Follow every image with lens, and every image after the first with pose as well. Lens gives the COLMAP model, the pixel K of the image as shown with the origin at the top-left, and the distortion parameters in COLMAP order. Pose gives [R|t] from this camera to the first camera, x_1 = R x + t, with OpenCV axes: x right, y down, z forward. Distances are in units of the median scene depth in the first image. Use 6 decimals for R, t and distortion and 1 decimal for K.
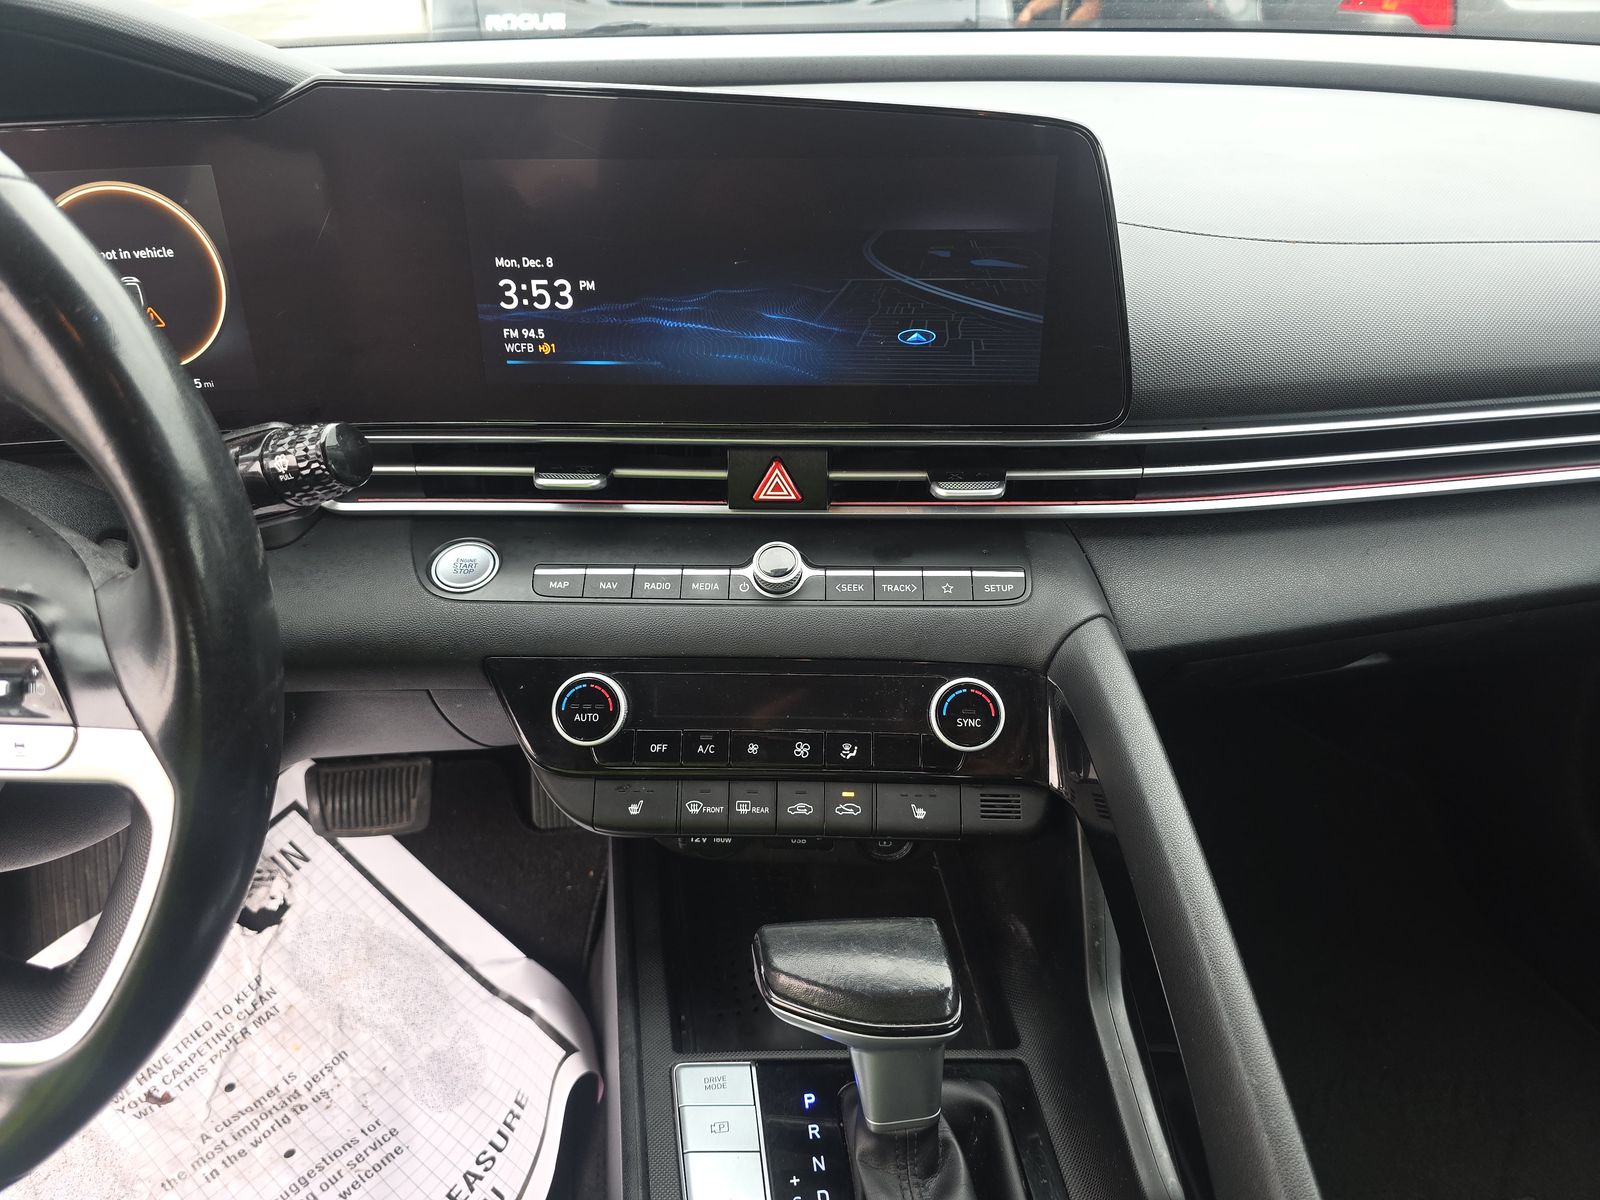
lens RADIAL K [[967.9, 0, 808.2], [0, 967.9, 599.2], [0, 0, 1]] dist [0.002696, -0.018907]
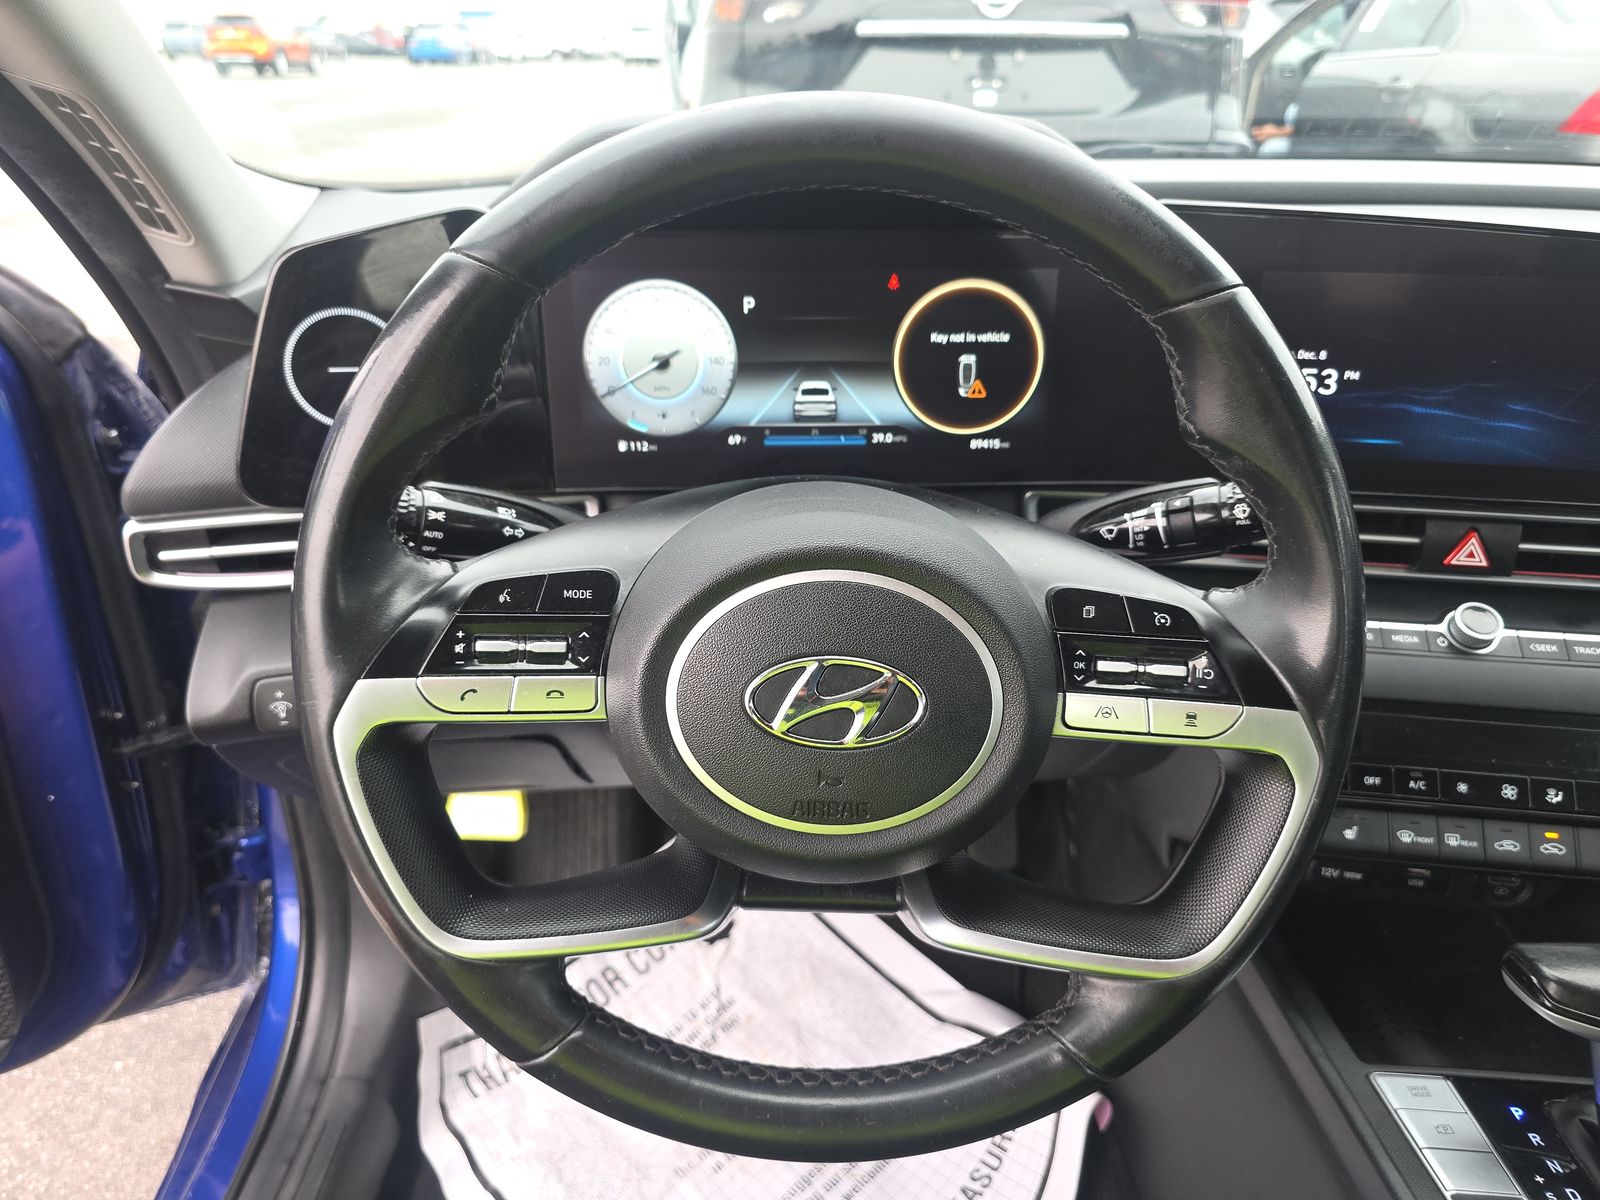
lens RADIAL K [[1037.6, 0, 790.8], [0, 1037.6, 600.0], [0, 0, 1]] dist [-0.009449, -0.004141]
pose [[0.993056, 0.053008, -0.105027, -0.708478], [-0.059309, 0.996565, -0.057807, 0.053751], [0.101602, 0.063634, 0.992788, -0.268946]]
